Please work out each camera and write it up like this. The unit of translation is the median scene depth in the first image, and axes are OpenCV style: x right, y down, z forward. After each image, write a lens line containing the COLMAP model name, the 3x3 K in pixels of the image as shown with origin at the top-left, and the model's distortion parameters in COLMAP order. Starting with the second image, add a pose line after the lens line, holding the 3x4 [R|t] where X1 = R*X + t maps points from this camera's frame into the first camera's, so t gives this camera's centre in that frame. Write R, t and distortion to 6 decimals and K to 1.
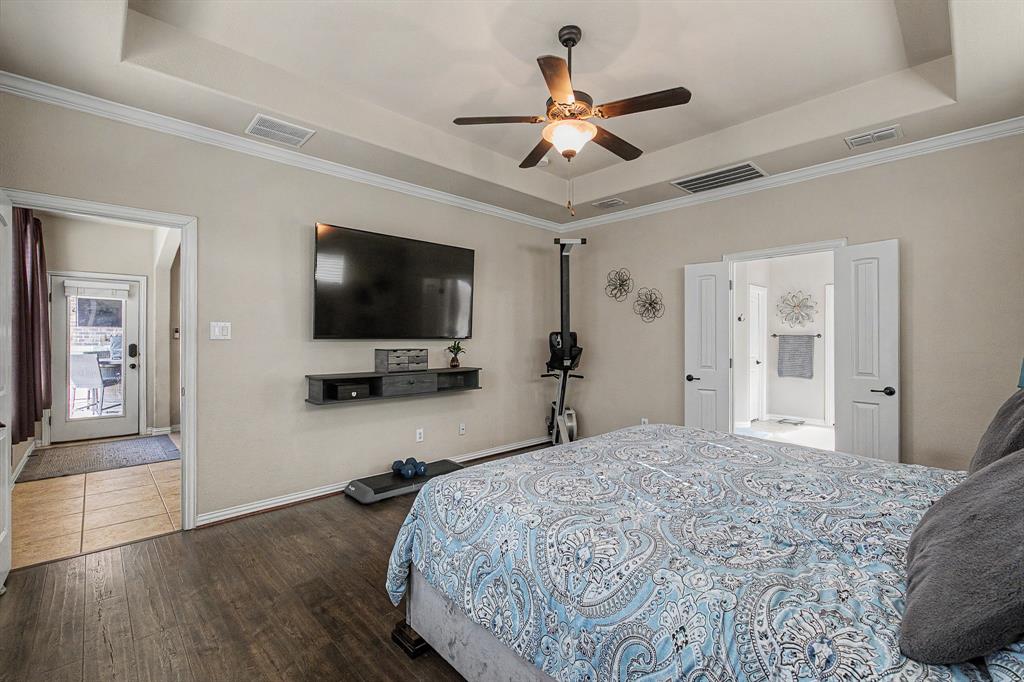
lens RADIAL K [[448.3, 0, 521.0], [0, 448.3, 337.8], [0, 0, 1]] dist [-0.012097, -0.000022]
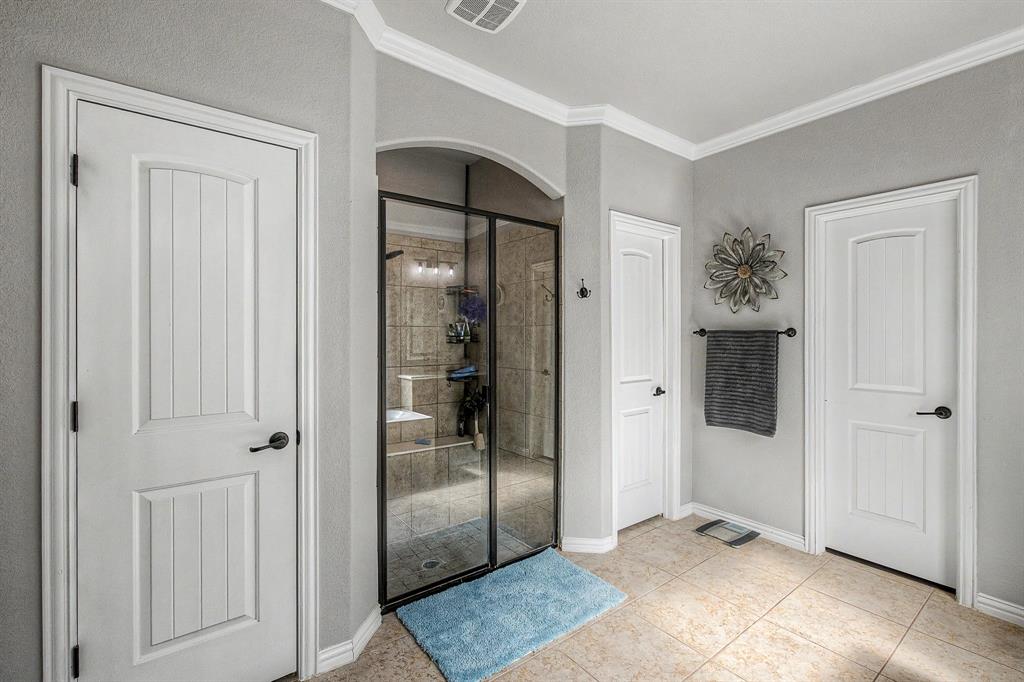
lens RADIAL K [[448.3, 0, 521.0], [0, 448.3, 337.8], [0, 0, 1]] dist [-0.012097, -0.000022]
pose [[0.993052, -0.000674, -0.117673, 0.454186], [0.000661, 1.000000, -0.000154, 0.000727], [0.117673, 0.000076, 0.993052, 0.543623]]
